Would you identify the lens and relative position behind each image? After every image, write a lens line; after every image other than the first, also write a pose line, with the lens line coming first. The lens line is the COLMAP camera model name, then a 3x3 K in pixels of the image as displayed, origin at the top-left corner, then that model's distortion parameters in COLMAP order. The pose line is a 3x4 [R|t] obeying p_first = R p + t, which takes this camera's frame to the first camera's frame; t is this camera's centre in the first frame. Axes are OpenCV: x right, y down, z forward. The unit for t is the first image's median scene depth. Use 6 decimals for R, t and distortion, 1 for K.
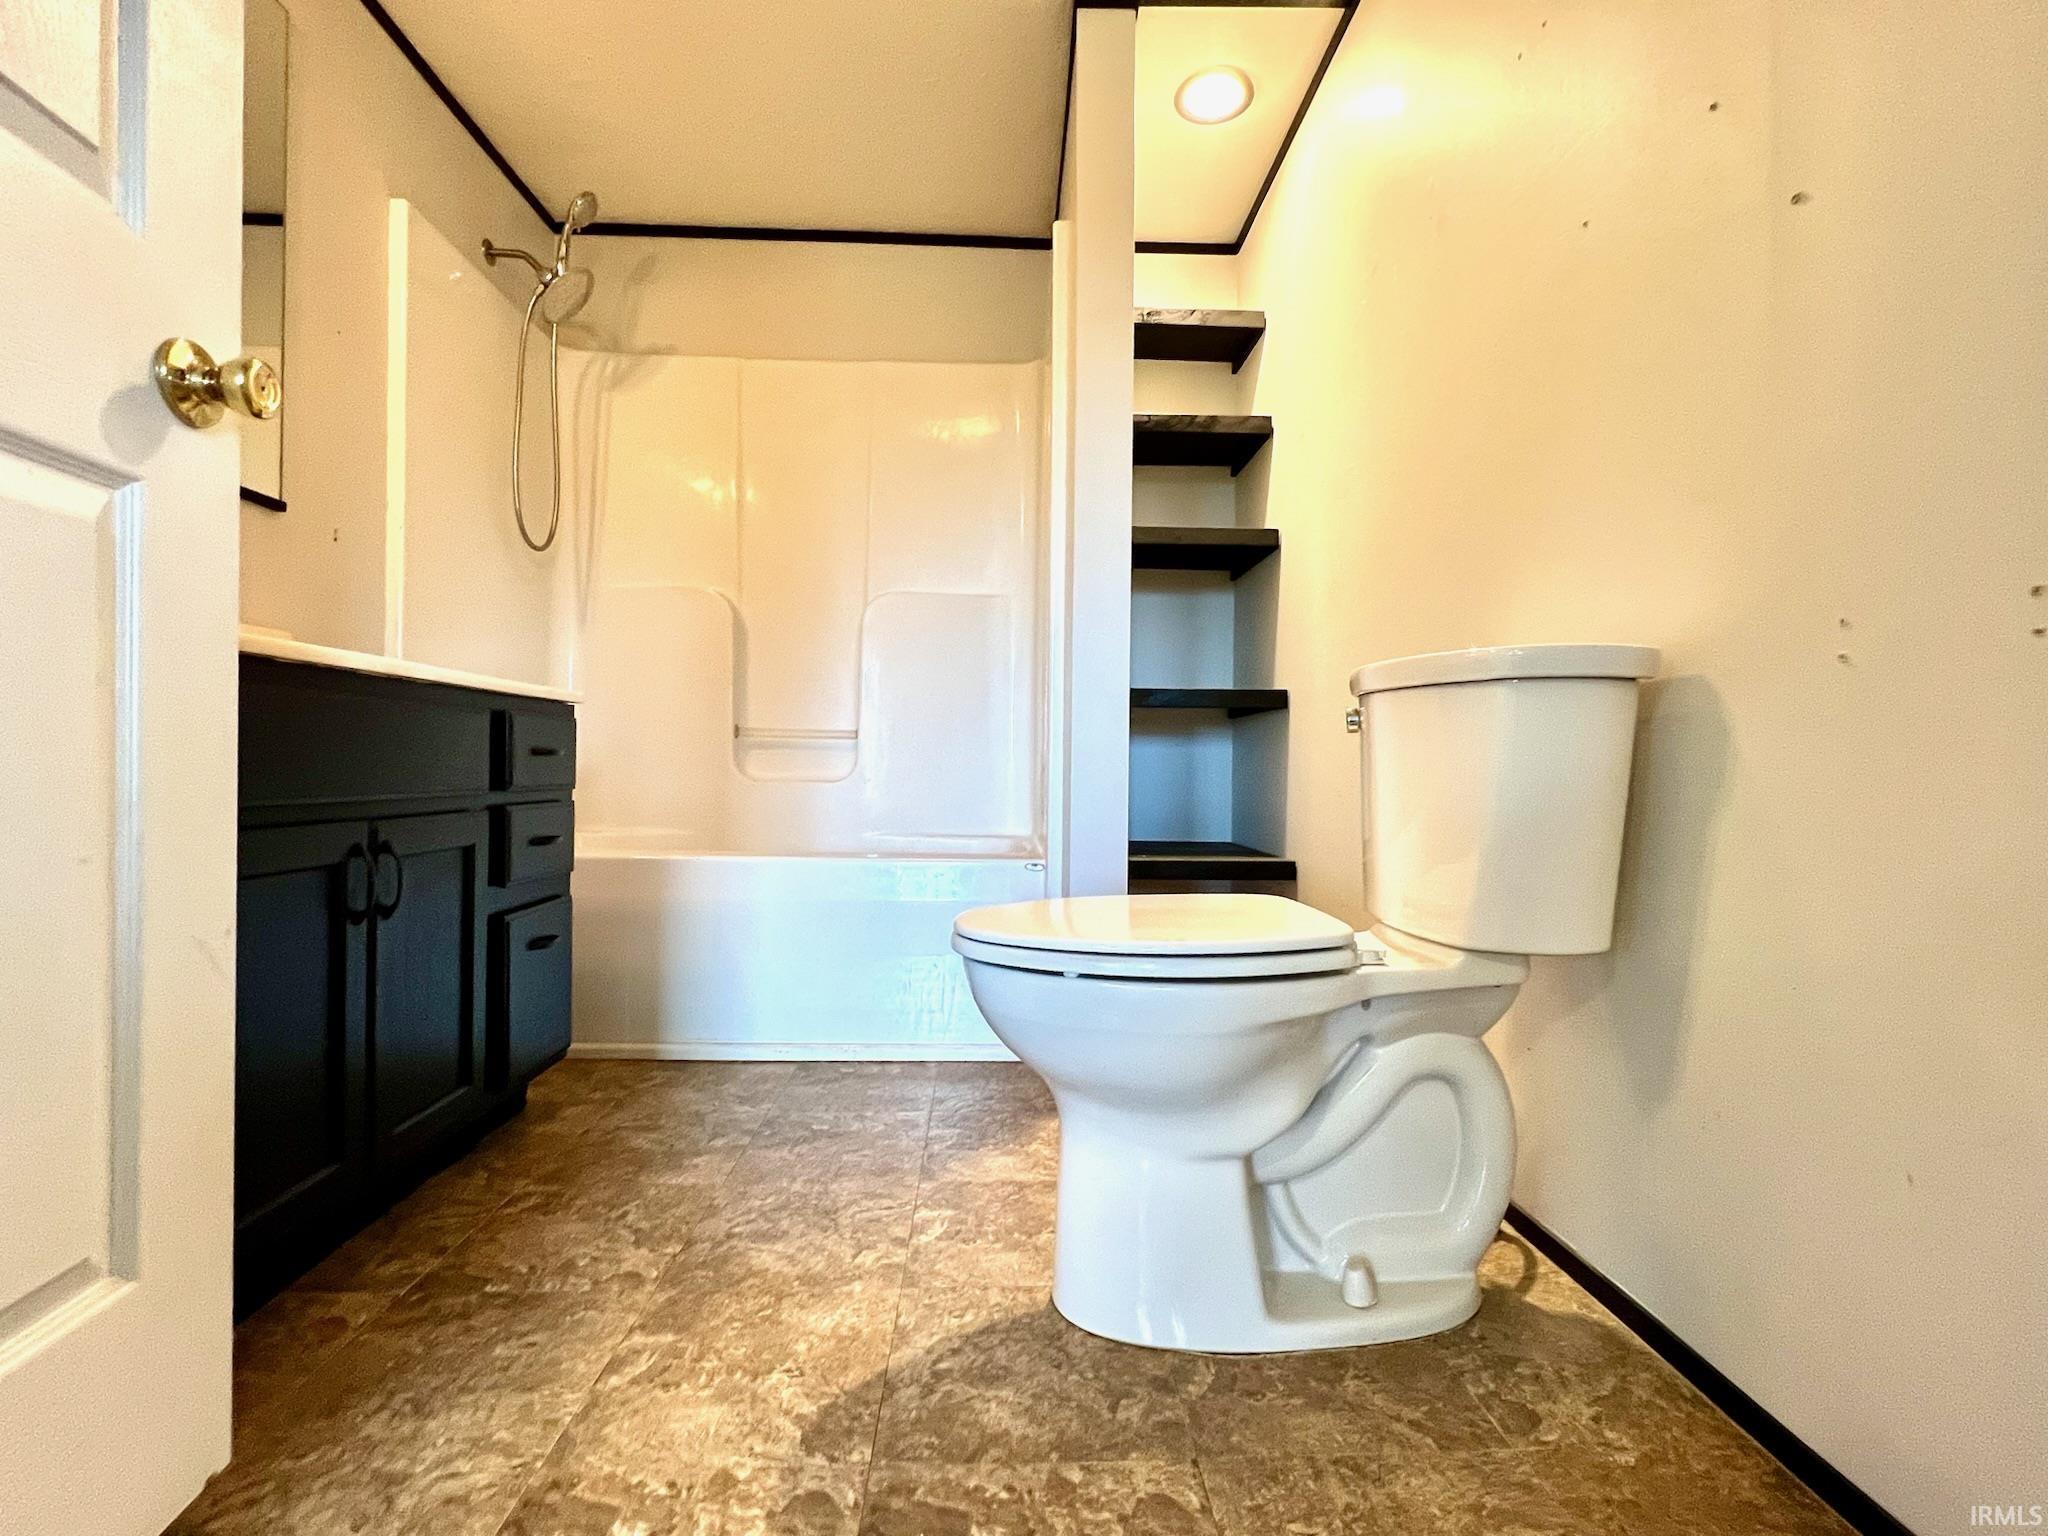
lens RADIAL K [[954.6, 0, 1019.3], [0, 954.6, 772.1], [0, 0, 1]] dist [-0.001781, -0.001631]
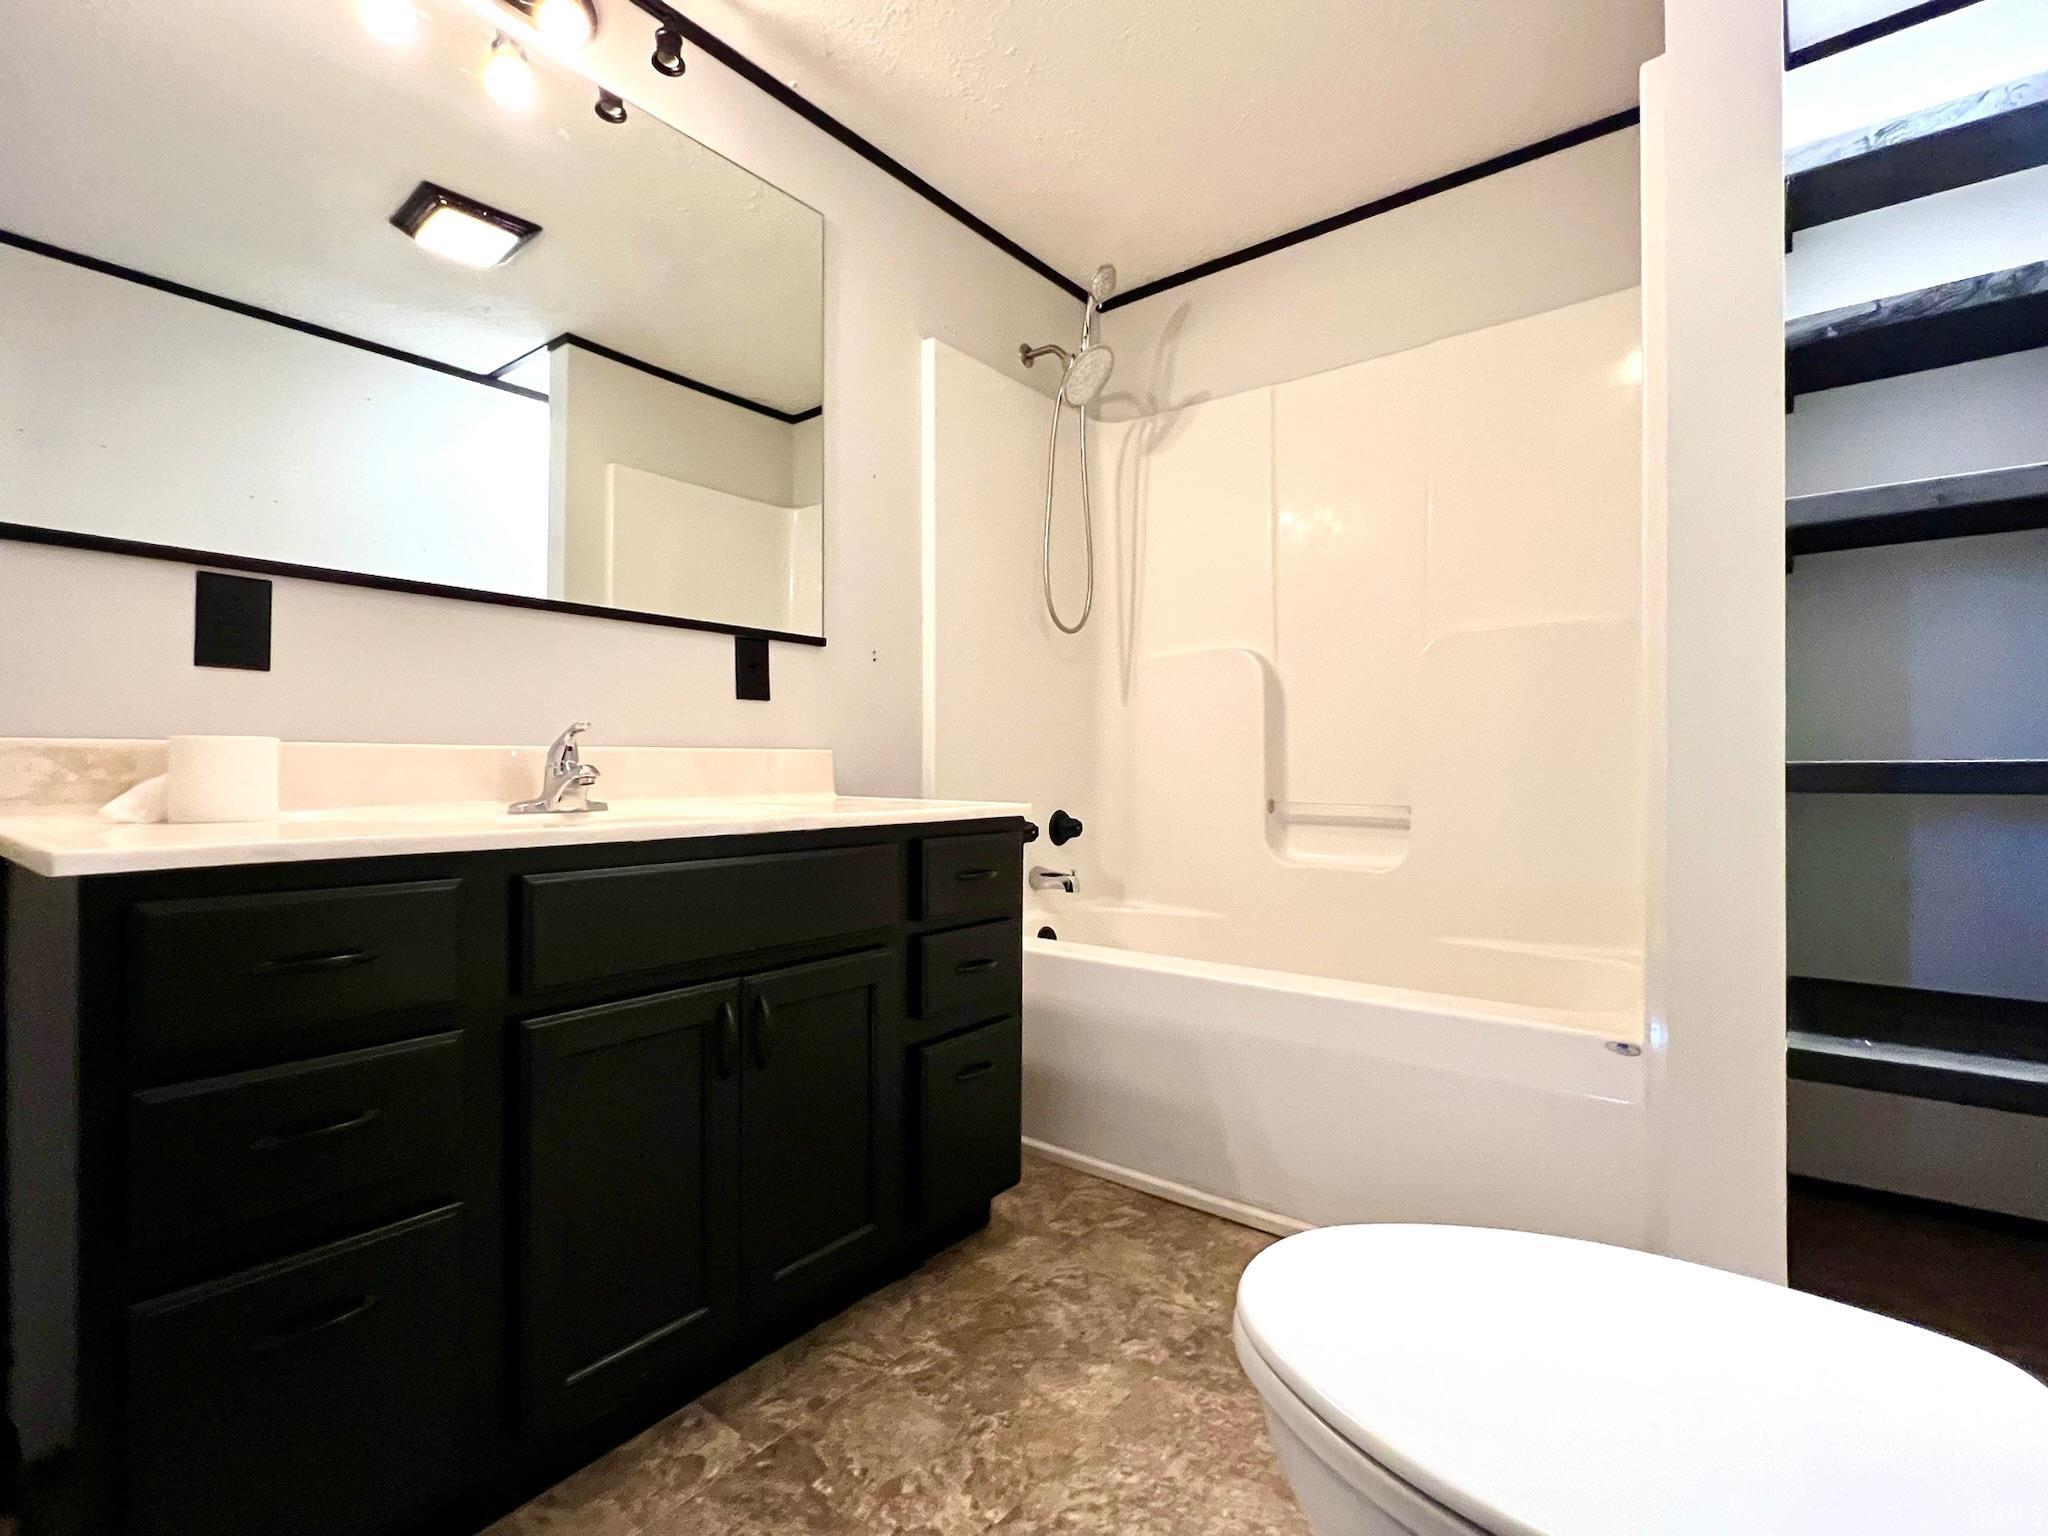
lens RADIAL K [[954.6, 0, 1024.0], [0, 954.6, 759.9], [0, 0, 1]] dist [-0.001781, -0.001631]
pose [[0.767297, -0.017051, -0.641065, 0.142477], [0.006722, 0.999805, -0.018547, -0.102928], [0.641257, 0.009922, 0.767262, 0.251026]]
